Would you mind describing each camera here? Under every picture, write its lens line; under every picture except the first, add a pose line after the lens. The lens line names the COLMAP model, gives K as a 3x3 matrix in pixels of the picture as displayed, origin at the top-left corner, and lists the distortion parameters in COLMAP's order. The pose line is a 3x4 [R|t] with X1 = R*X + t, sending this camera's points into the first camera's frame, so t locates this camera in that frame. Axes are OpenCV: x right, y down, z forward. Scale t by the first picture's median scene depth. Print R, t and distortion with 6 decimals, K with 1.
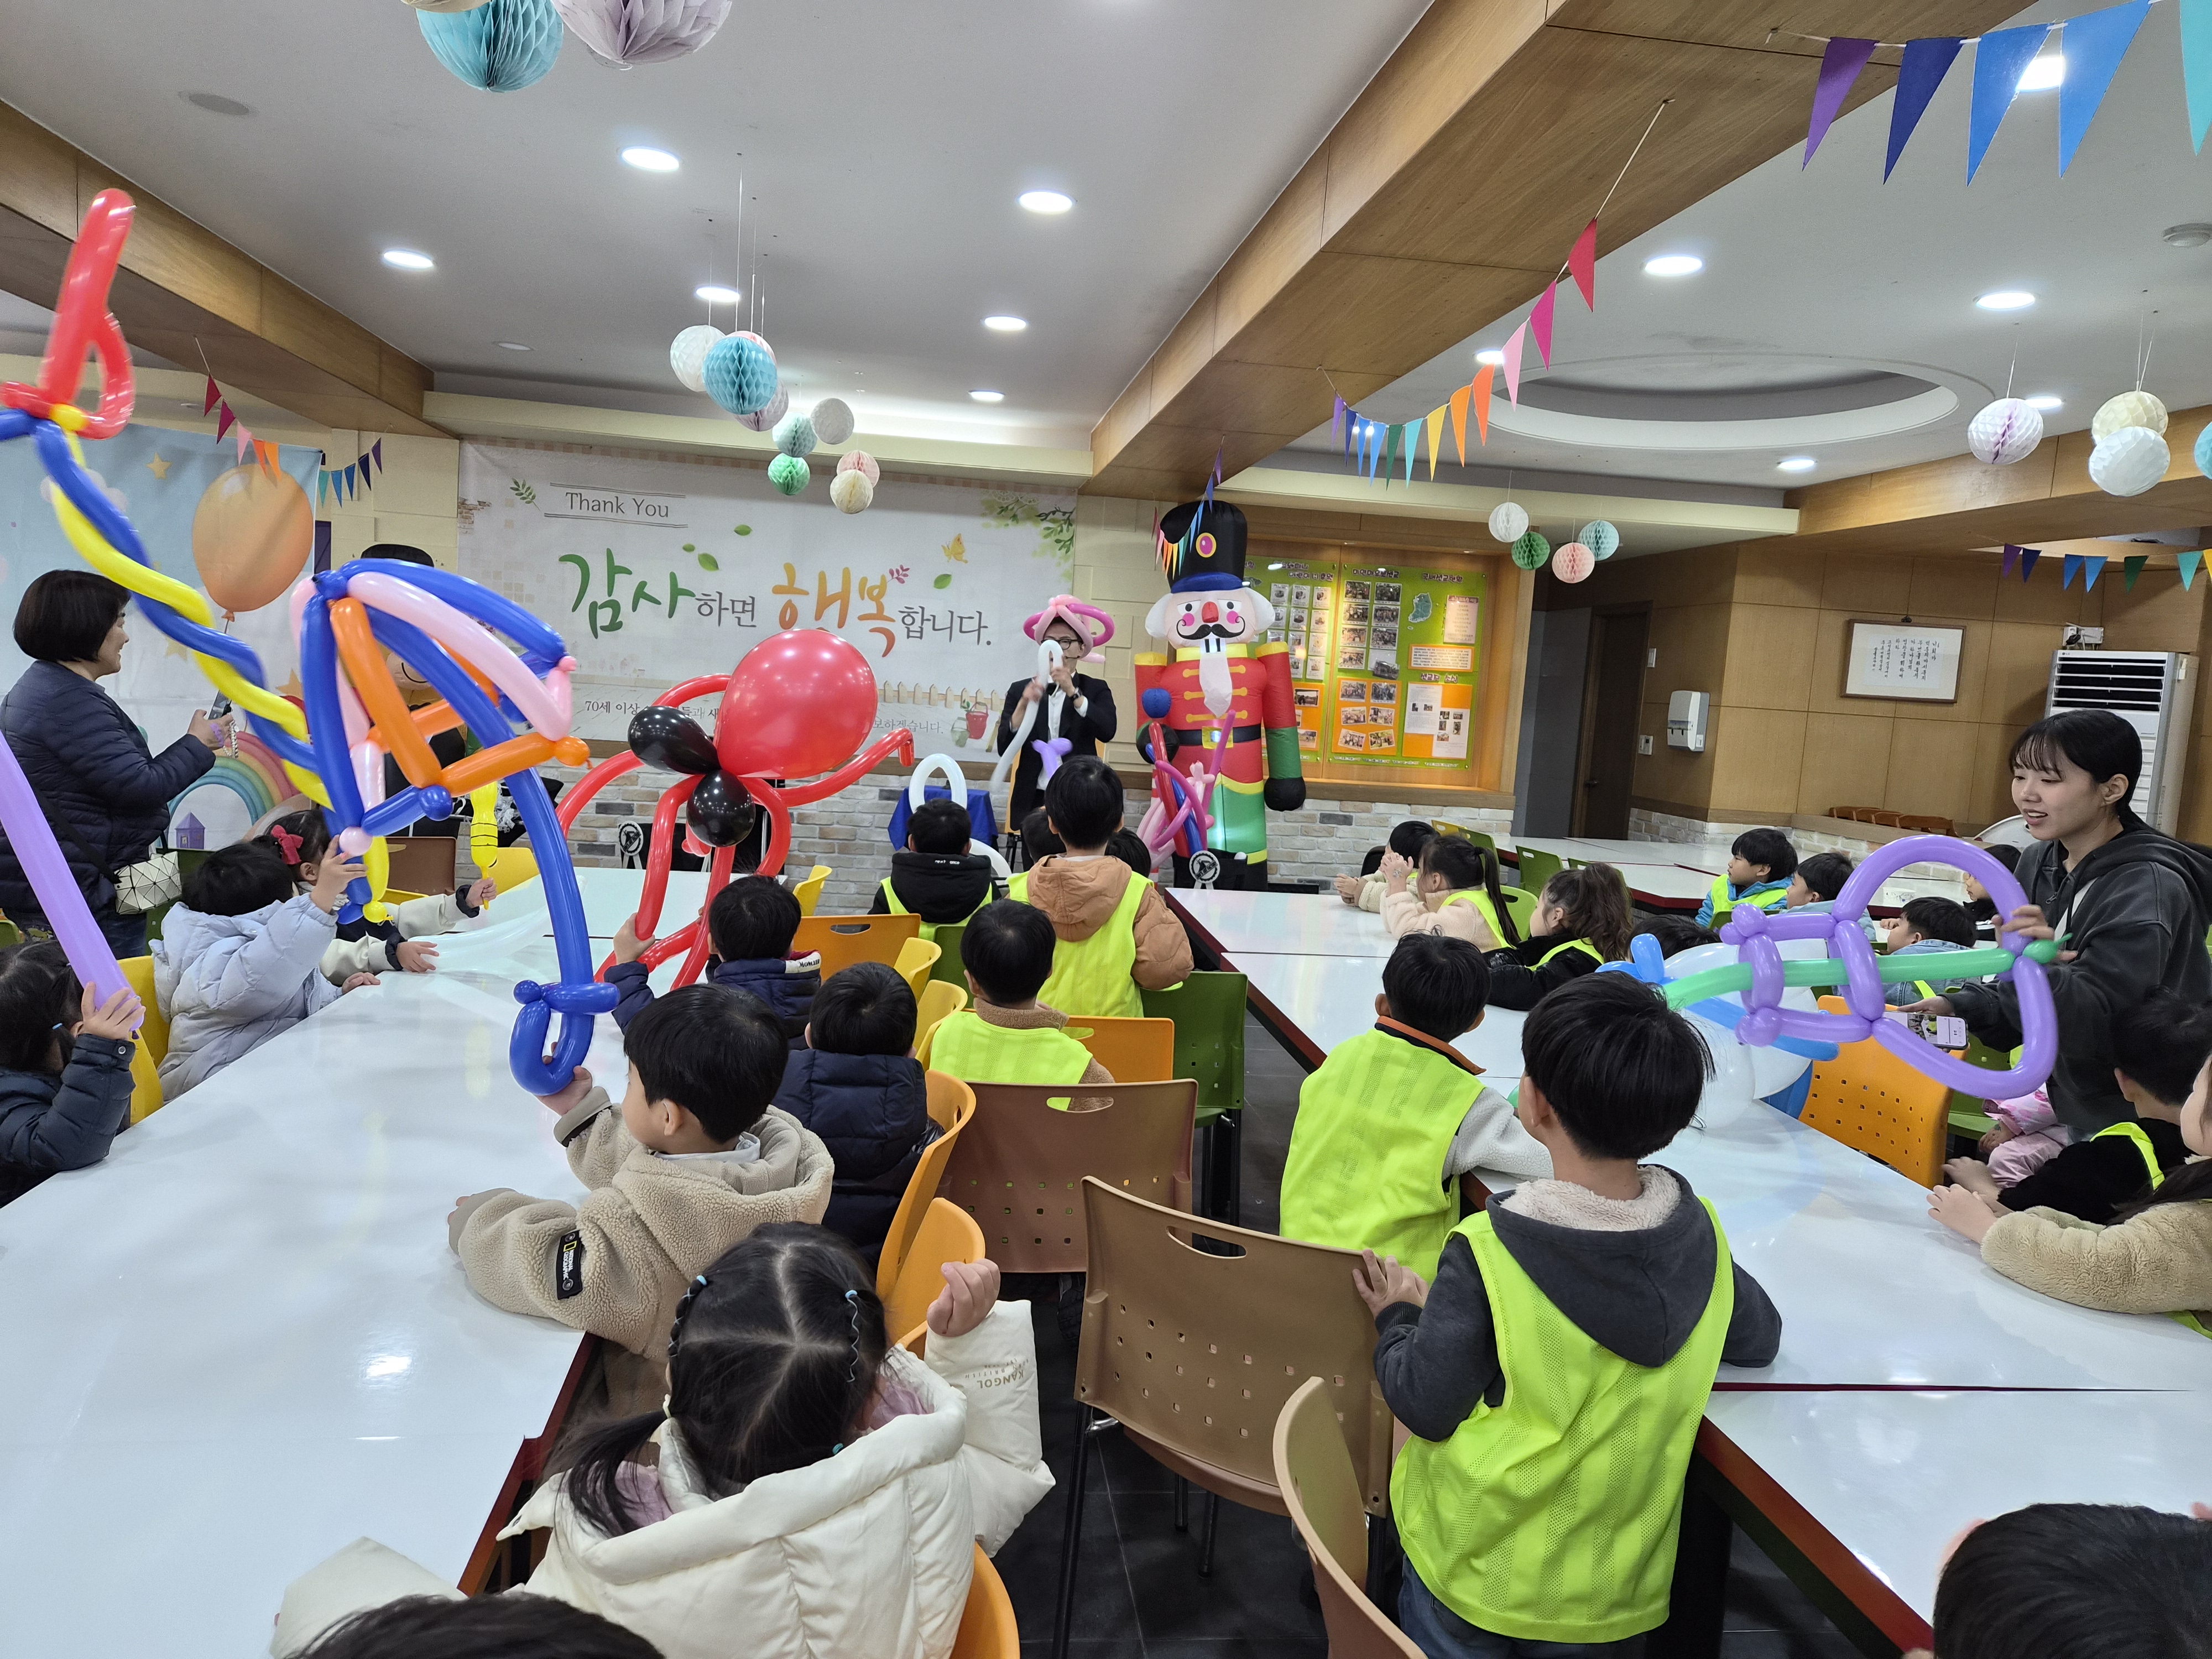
lens RADIAL K [[1474.8, 0, 1091.3], [0, 1474.8, 839.3], [0, 0, 1]] dist [0.085198, -0.077446]
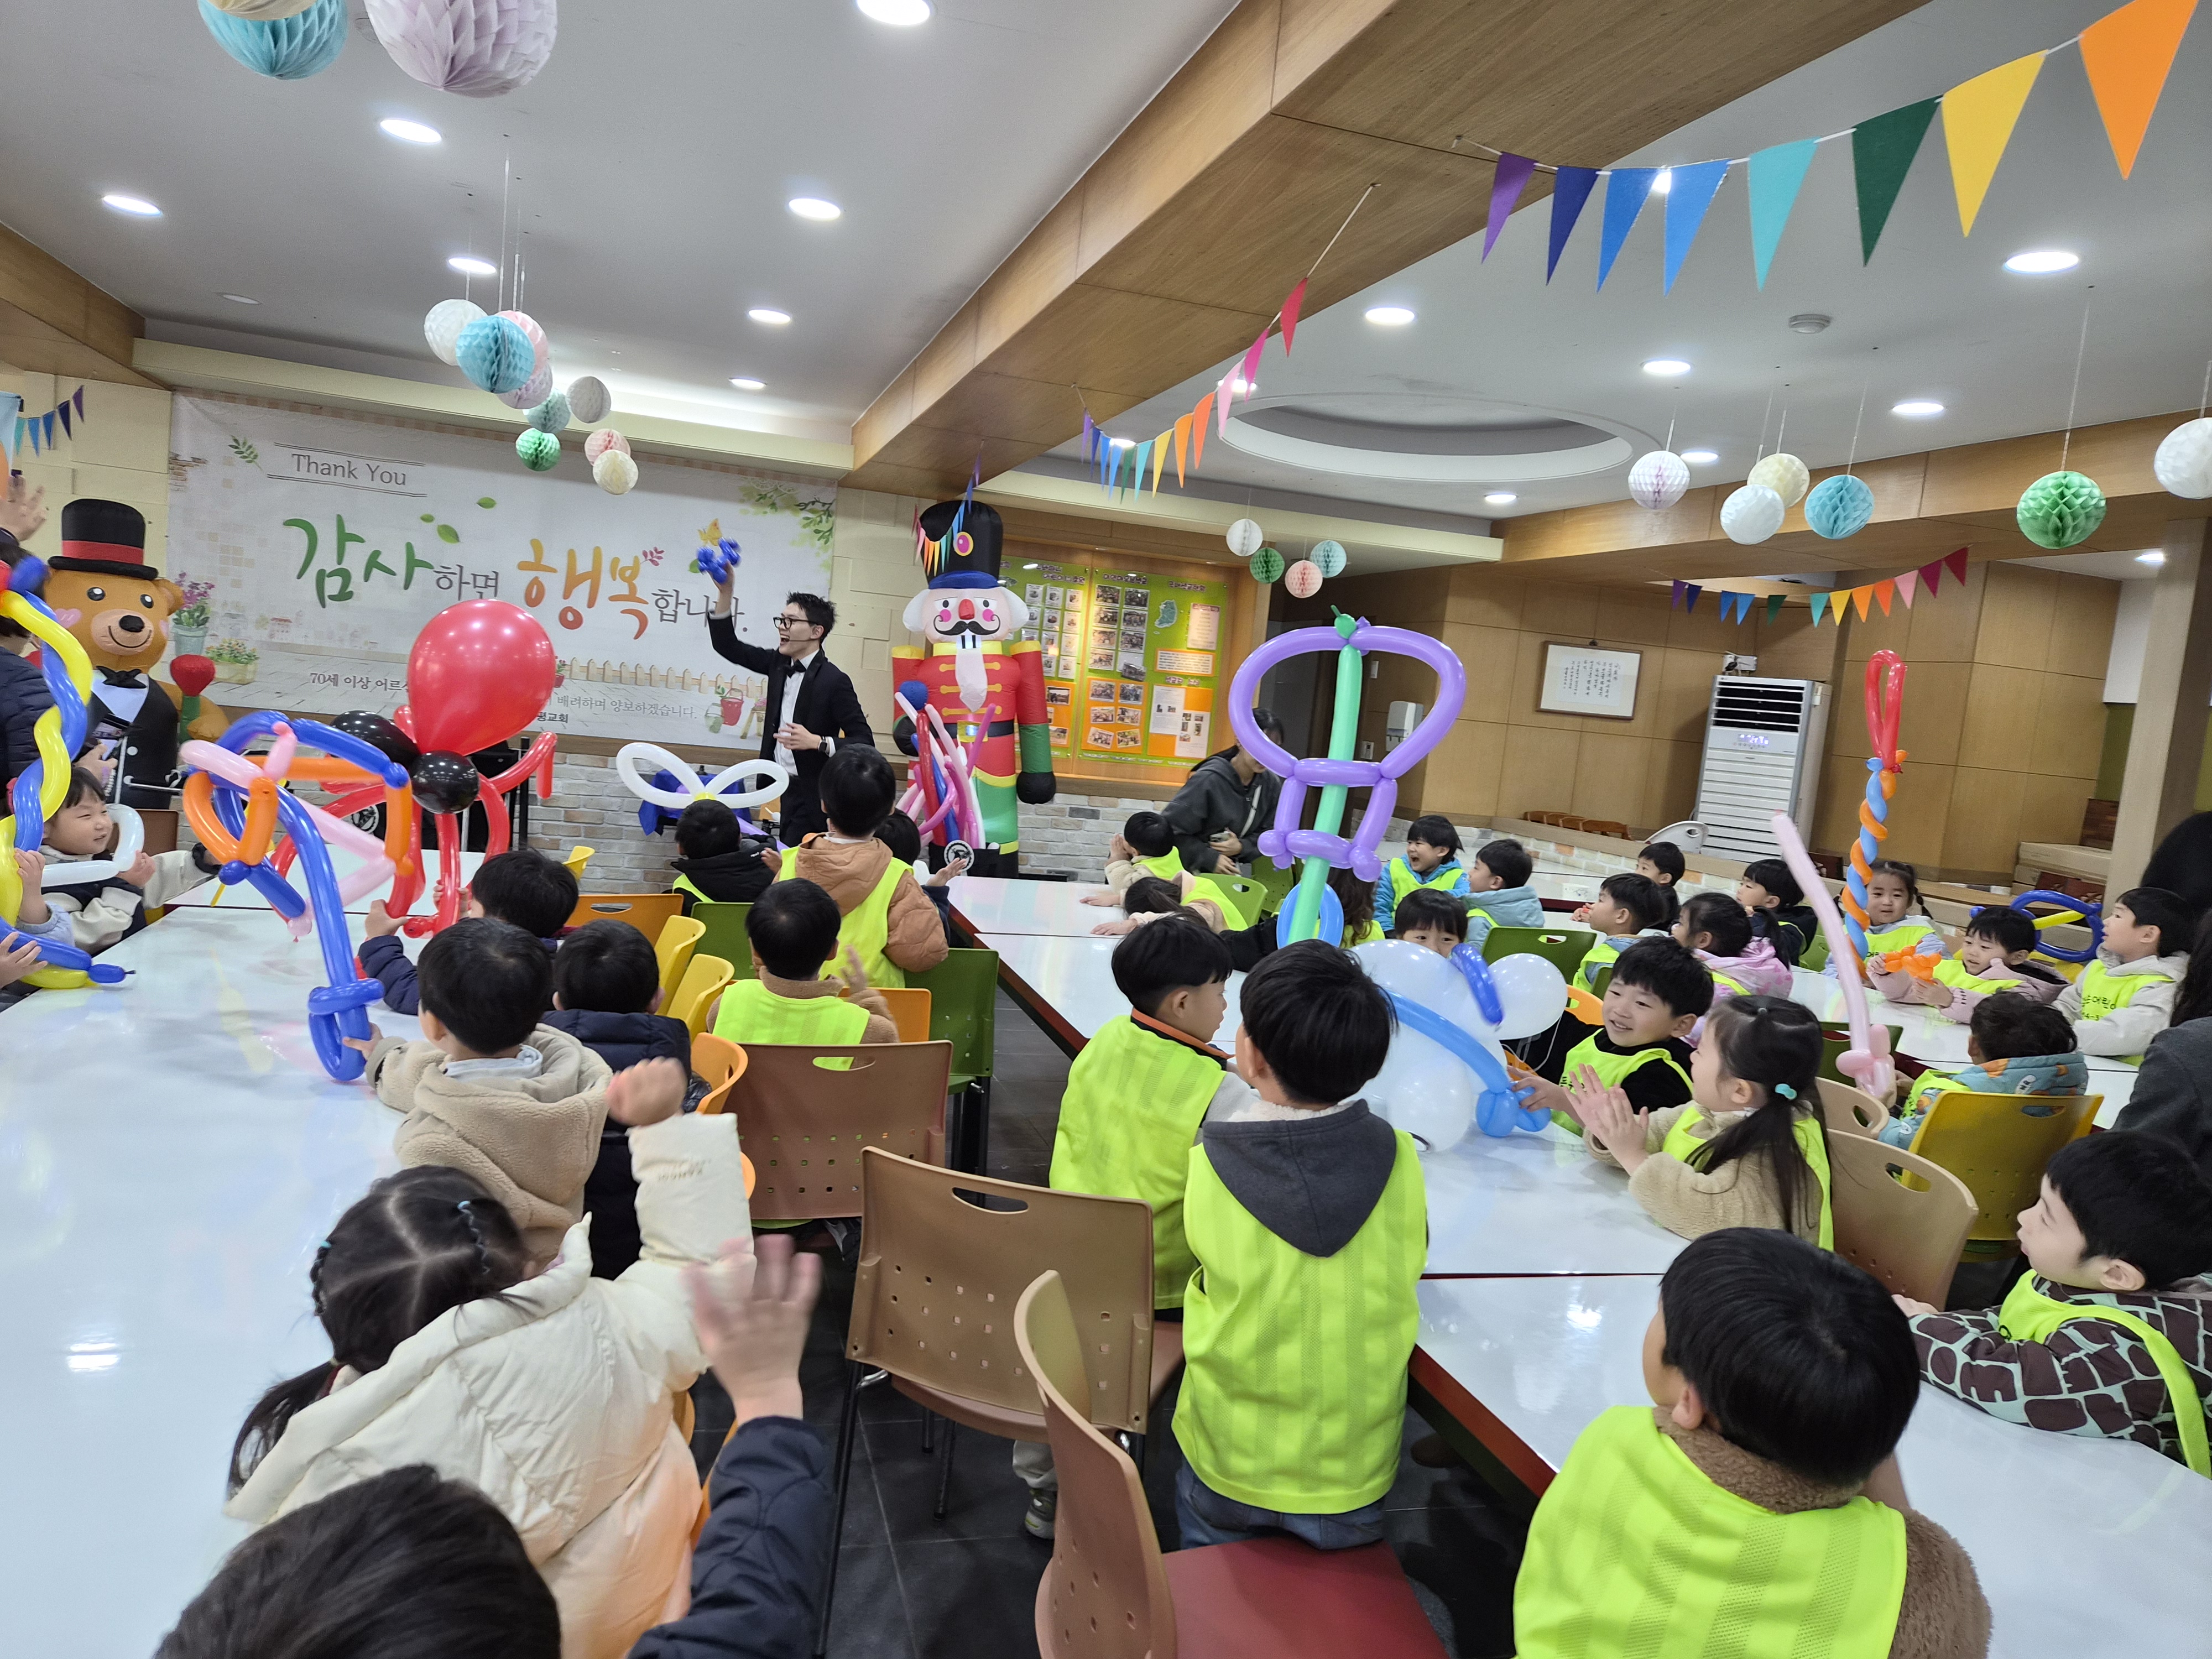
lens RADIAL K [[1469.9, 0, 1069.1], [0, 1469.9, 852.4], [0, 0, 1]] dist [0.097597, -0.109897]
pose [[0.988105, 0.016483, 0.152892, -0.003393], [-0.018481, 0.999761, 0.011656, 0.002311], [-0.152663, -0.014343, 0.988174, -0.026318]]
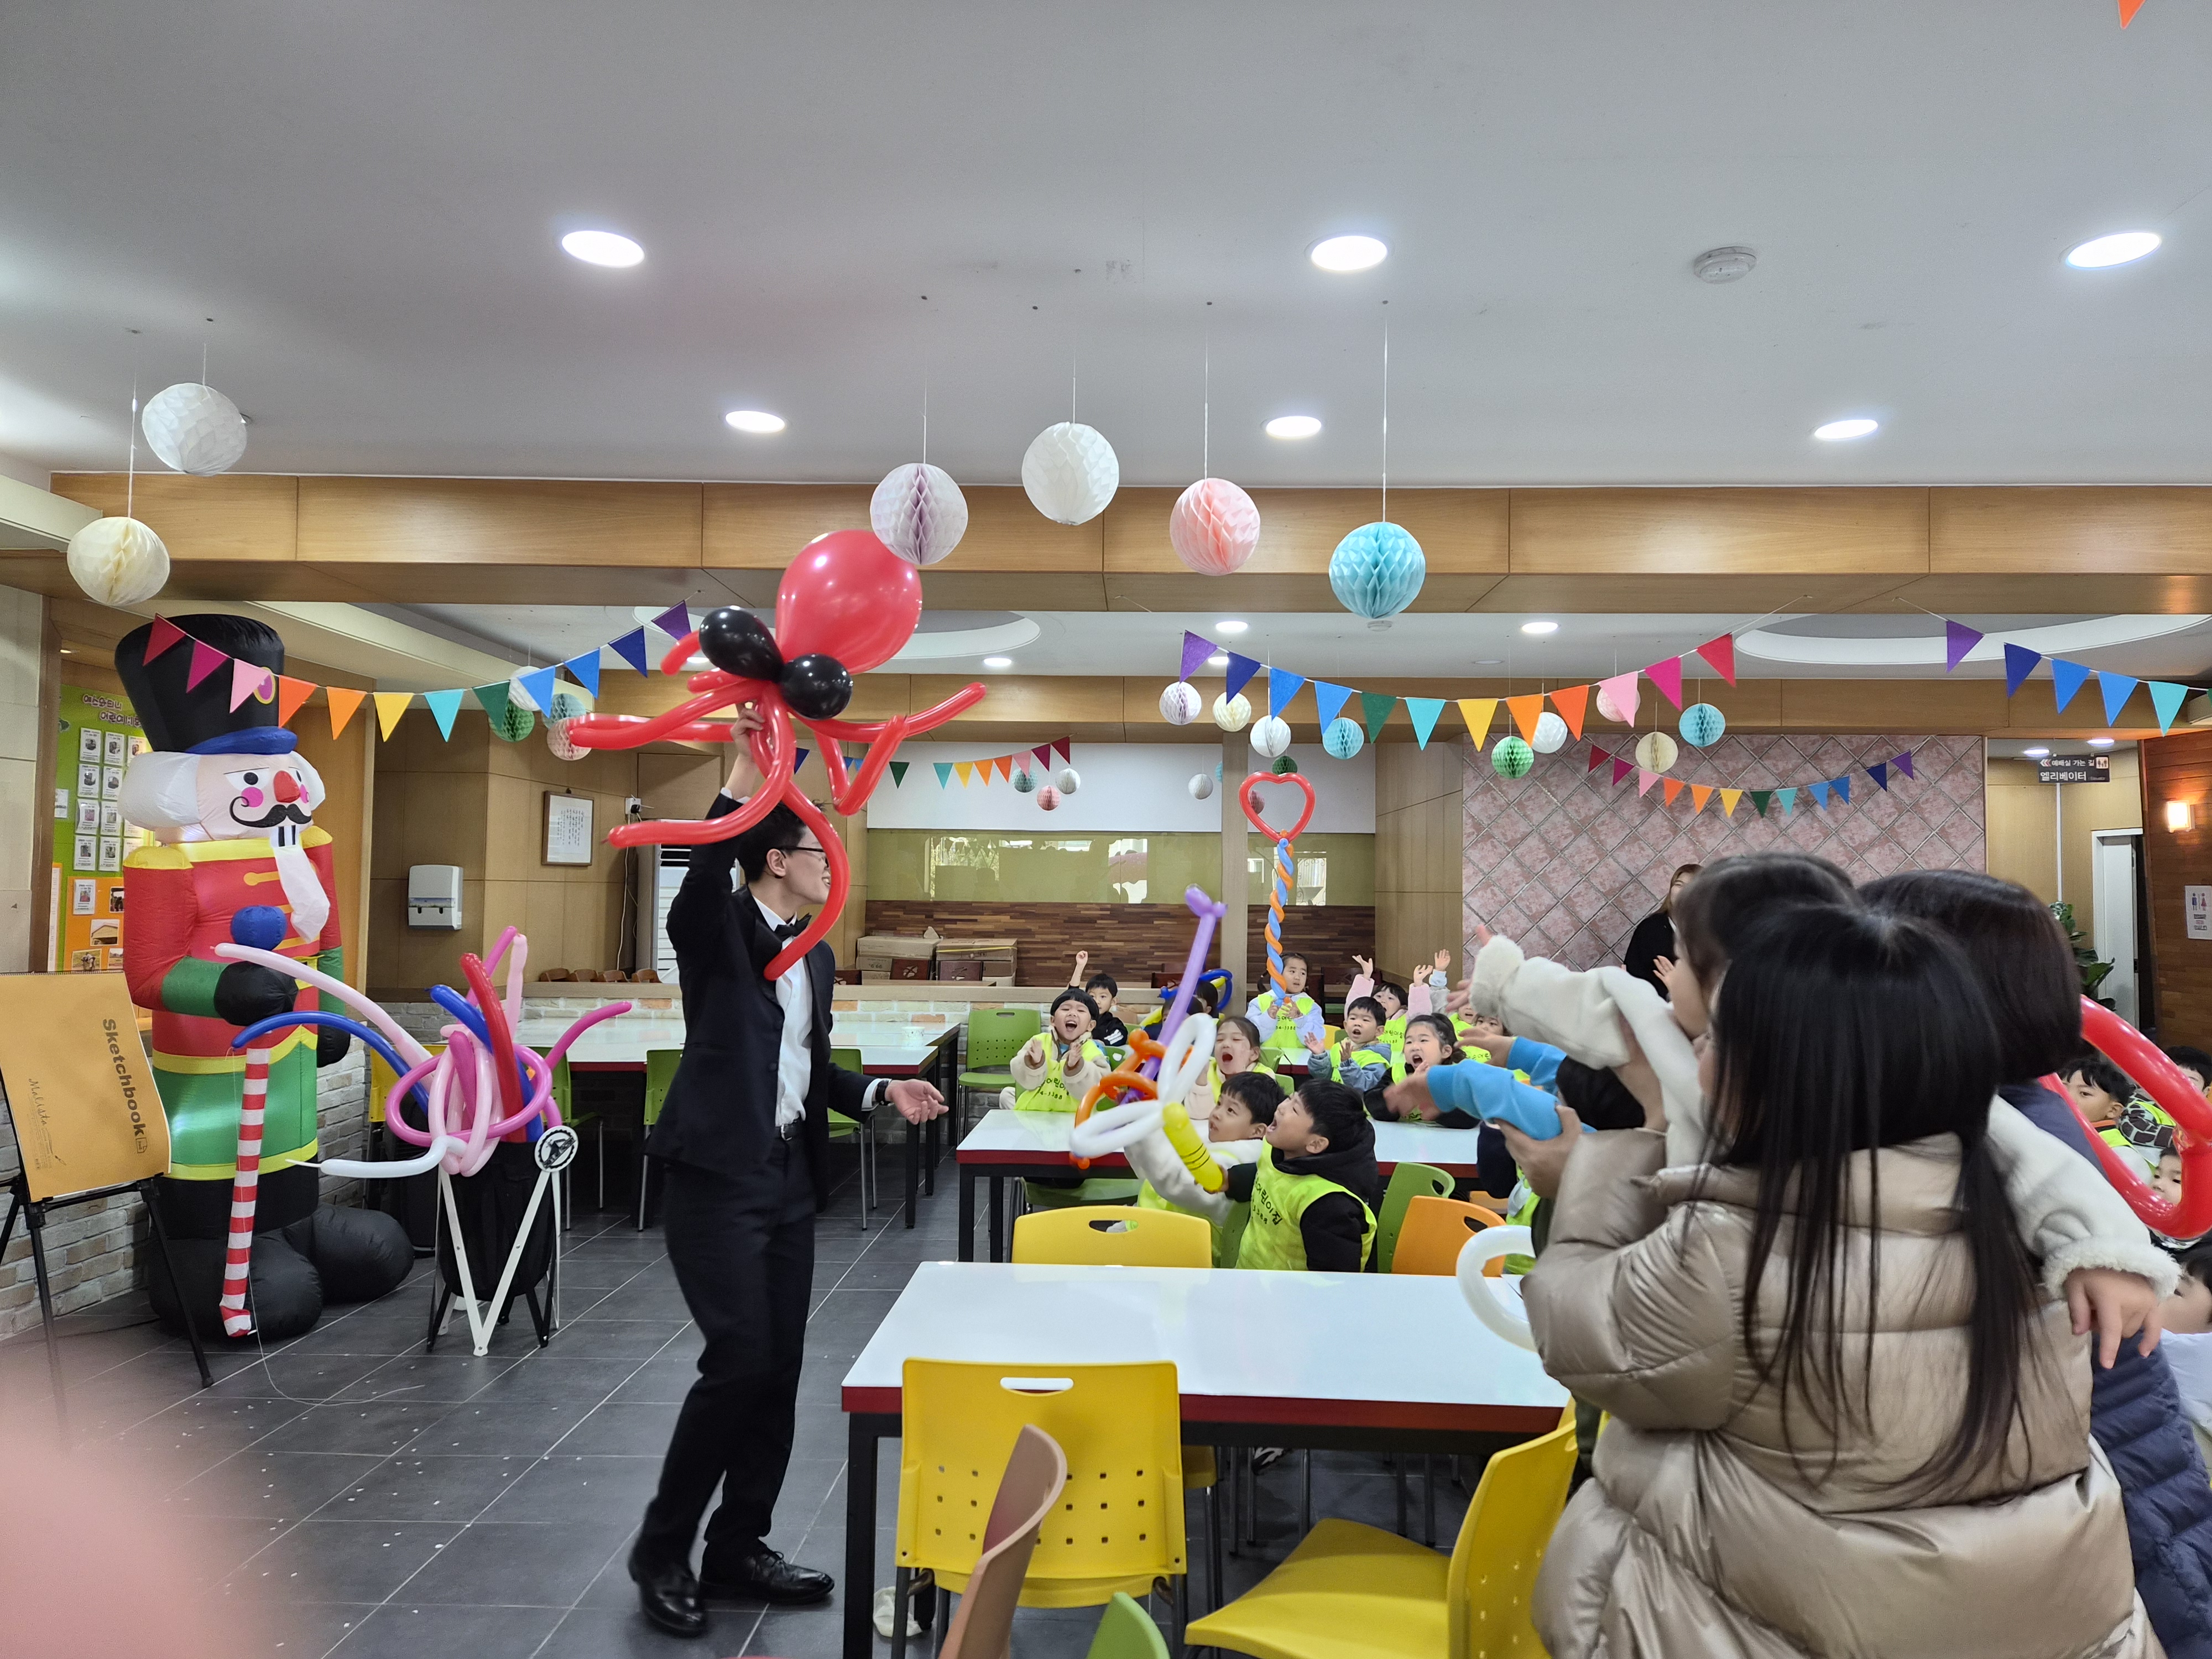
lens RADIAL K [[1467.9, 0, 1114.3], [0, 1467.9, 836.3], [0, 0, 1]] dist [0.092925, -0.081420]
pose [[0.148451, -0.026610, 0.988562, -0.498592], [0.102739, 0.994644, 0.011345, -0.094342], [-0.983569, 0.099879, 0.150389, 0.501350]]
